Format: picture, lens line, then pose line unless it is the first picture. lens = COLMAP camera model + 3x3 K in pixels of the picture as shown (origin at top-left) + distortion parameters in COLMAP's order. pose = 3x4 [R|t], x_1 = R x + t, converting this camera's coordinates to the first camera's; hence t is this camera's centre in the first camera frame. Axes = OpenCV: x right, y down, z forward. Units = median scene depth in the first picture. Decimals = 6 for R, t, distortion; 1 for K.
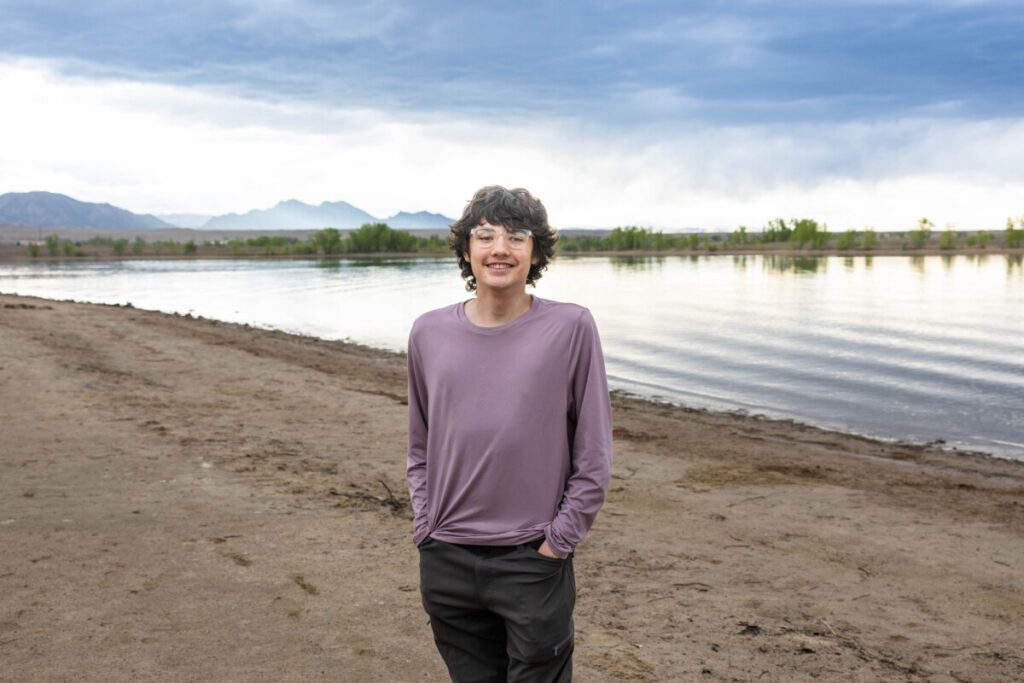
lens RADIAL K [[1085.0, 0, 512.0], [0, 1085.0, 341.5], [0, 0, 1]] dist [0.008446, 0.009976]
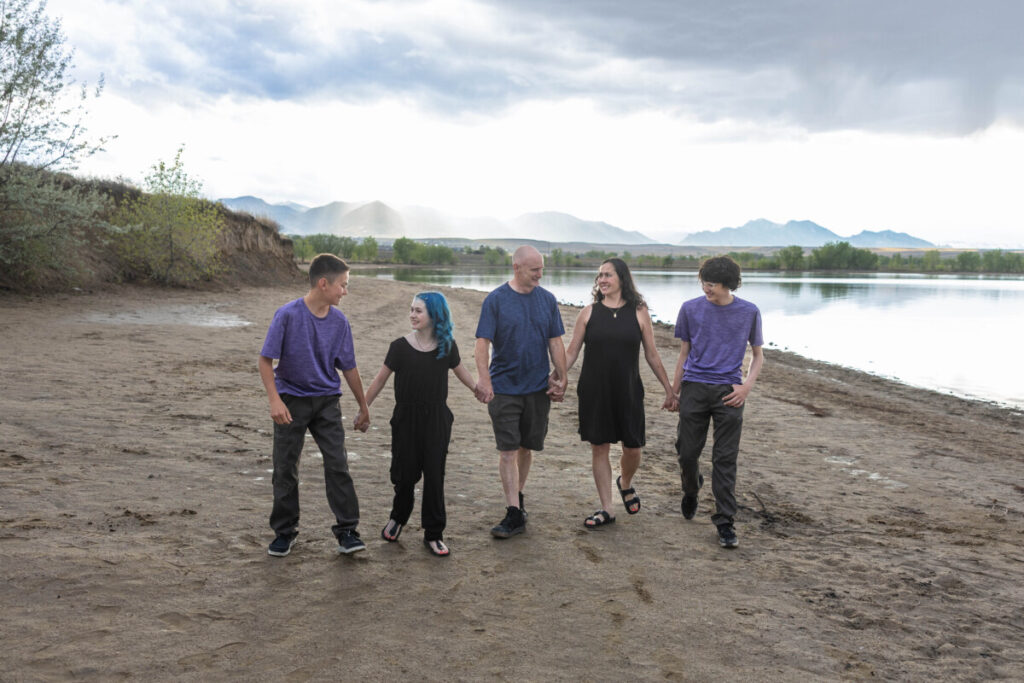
lens RADIAL K [[981.0, 0, 531.4], [0, 981.0, 360.5], [0, 0, 1]] dist [0.010138, 0.008179]
pose [[0.910334, 0.062337, -0.409153, 0.028583], [-0.057010, 0.998055, 0.025217, -0.001638], [0.409929, 0.000370, 0.912117, 0.052530]]
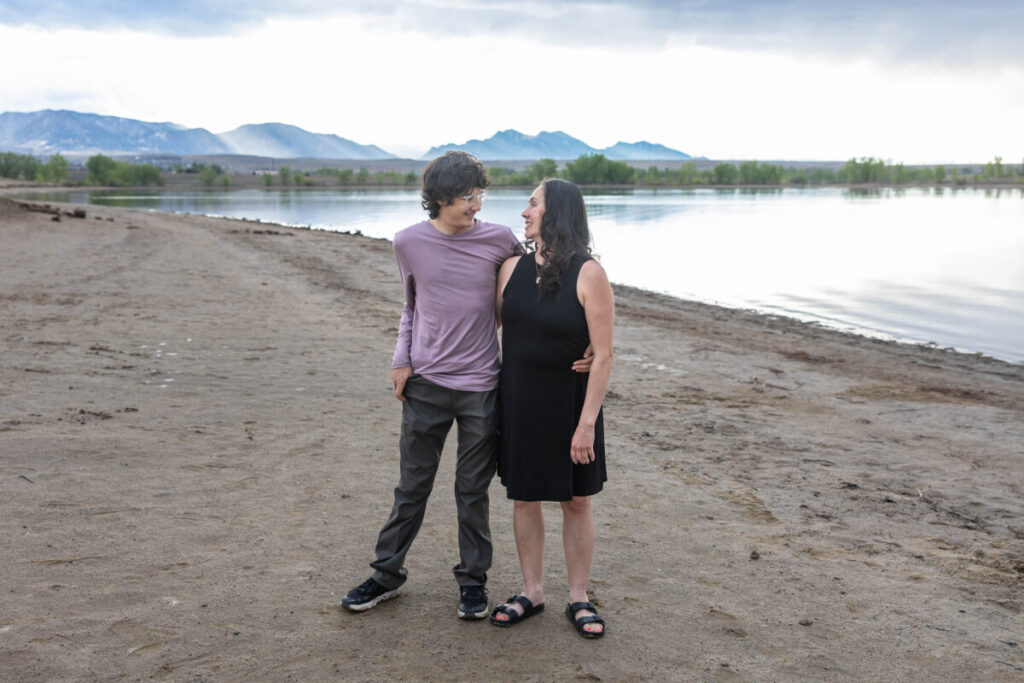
lens RADIAL K [[1108.5, 0, 477.9], [0, 1108.5, 340.0], [0, 0, 1]] dist [0.010954, 0.005788]
pose [[0.974425, 0.038218, -0.221437, 0.025728], [-0.025320, 0.997829, 0.060795, 0.007140], [0.223280, -0.053634, 0.973278, -0.136303]]
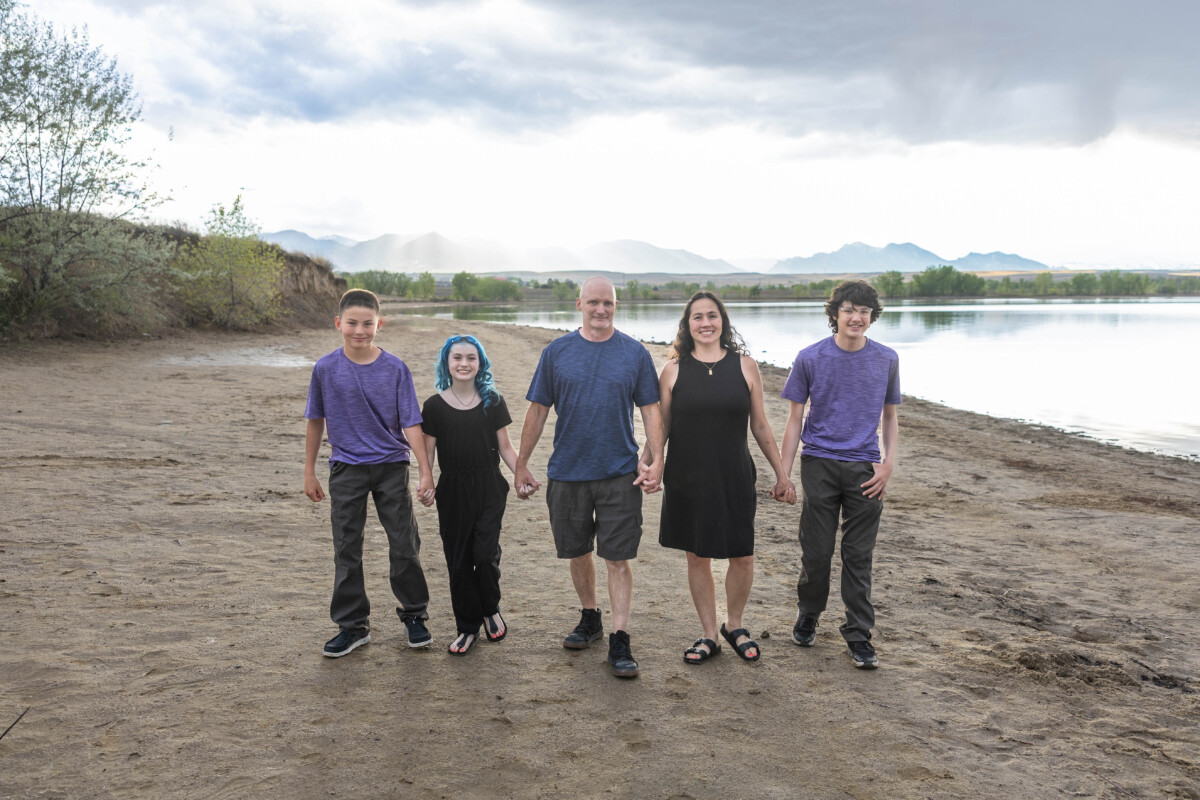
lens RADIAL K [[1089.7, 0, 614.8], [0, 1089.7, 402.0], [0, 0, 1]] dist [0.010300, 0.008011]
pose [[0.913947, 0.039316, -0.403924, 0.140706], [-0.033137, 0.999202, 0.022278, 0.010220], [0.404478, -0.006976, 0.914521, -0.131662]]
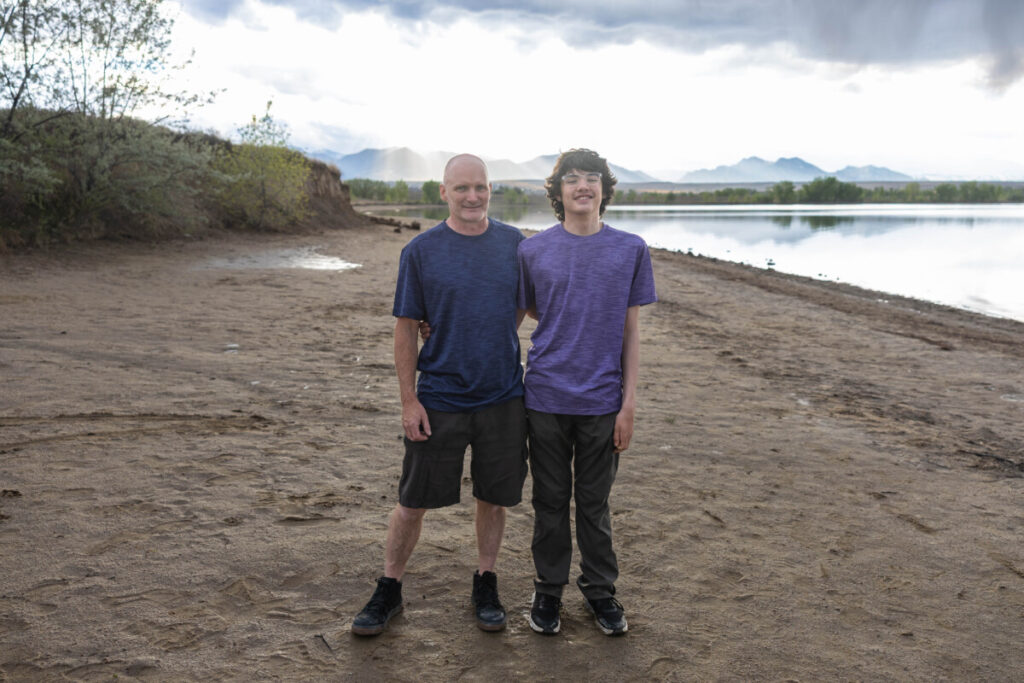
lens RADIAL K [[873.9, 0, 525.6], [0, 873.9, 354.5], [0, 0, 1]] dist [0.008166, 0.001995]
pose [[0.902439, 0.079329, -0.423451, -0.105090], [-0.040367, 0.994147, 0.100214, -0.005371], [0.428922, -0.073343, 0.900359, 0.069030]]
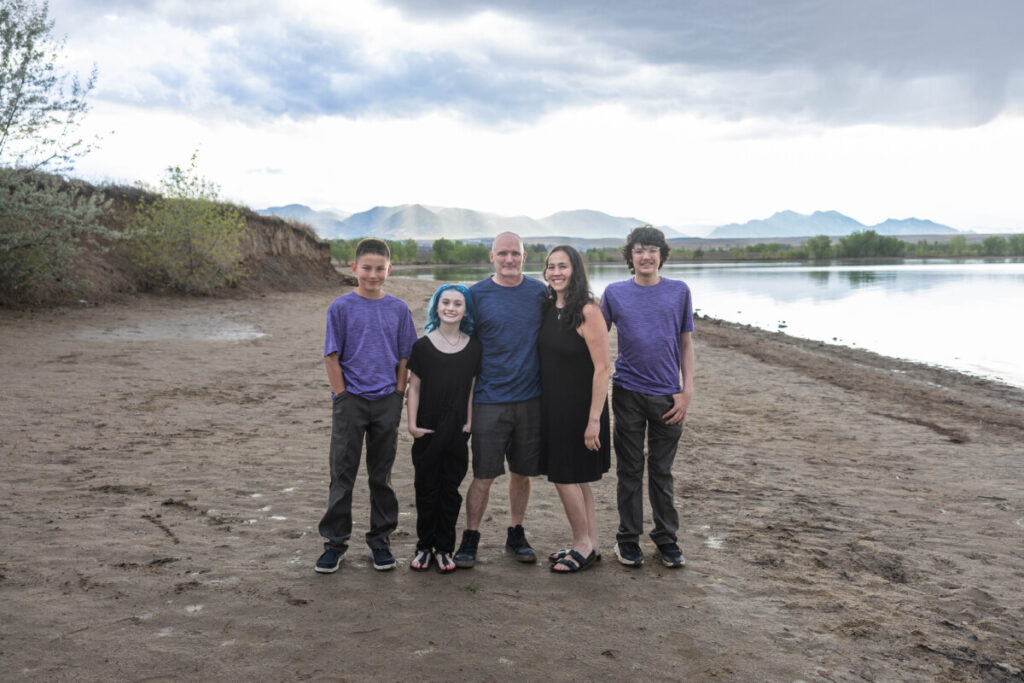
lens RADIAL K [[940.0, 0, 531.0], [0, 940.0, 342.5], [0, 0, 1]] dist [-0.004799, 0.009705]
pose [[0.895087, 0.034611, -0.444546, -0.073524], [-0.030969, 0.999401, 0.015455, -0.015960], [0.444814, -0.000067, 0.895623, 0.241960]]
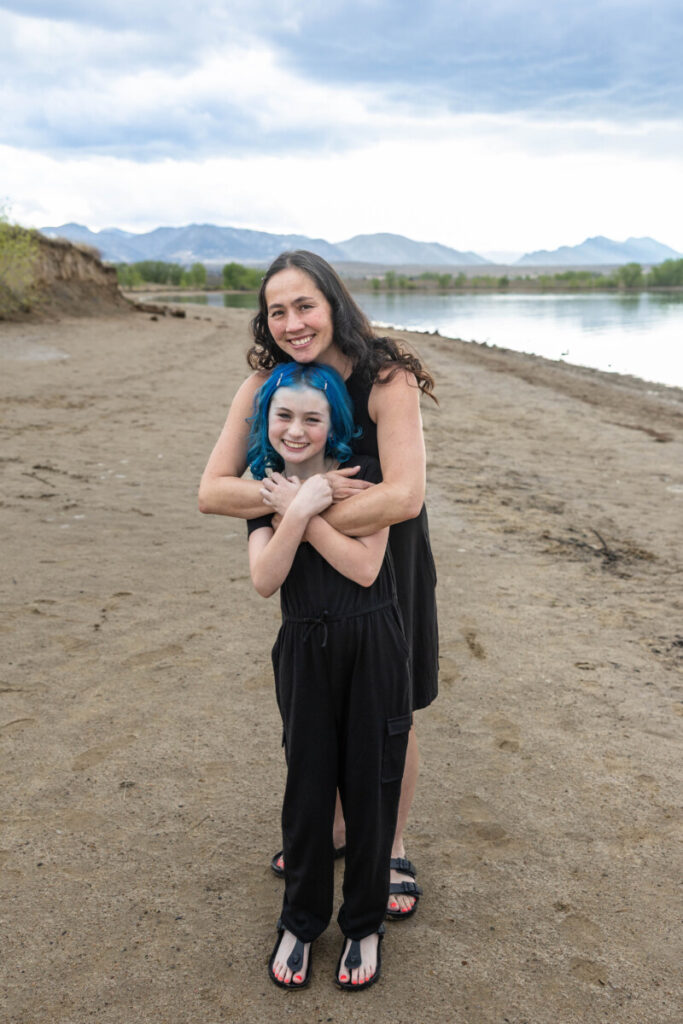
lens RADIAL K [[981.0, 0, 370.8], [0, 981.0, 505.3], [0, 0, 1]] dist [0.010138, 0.008179]
pose [[0.913175, 0.091306, -0.397209, 0.018972], [-0.035986, 0.988840, 0.144572, -0.003560], [0.405976, -0.117725, 0.906269, 0.088329]]
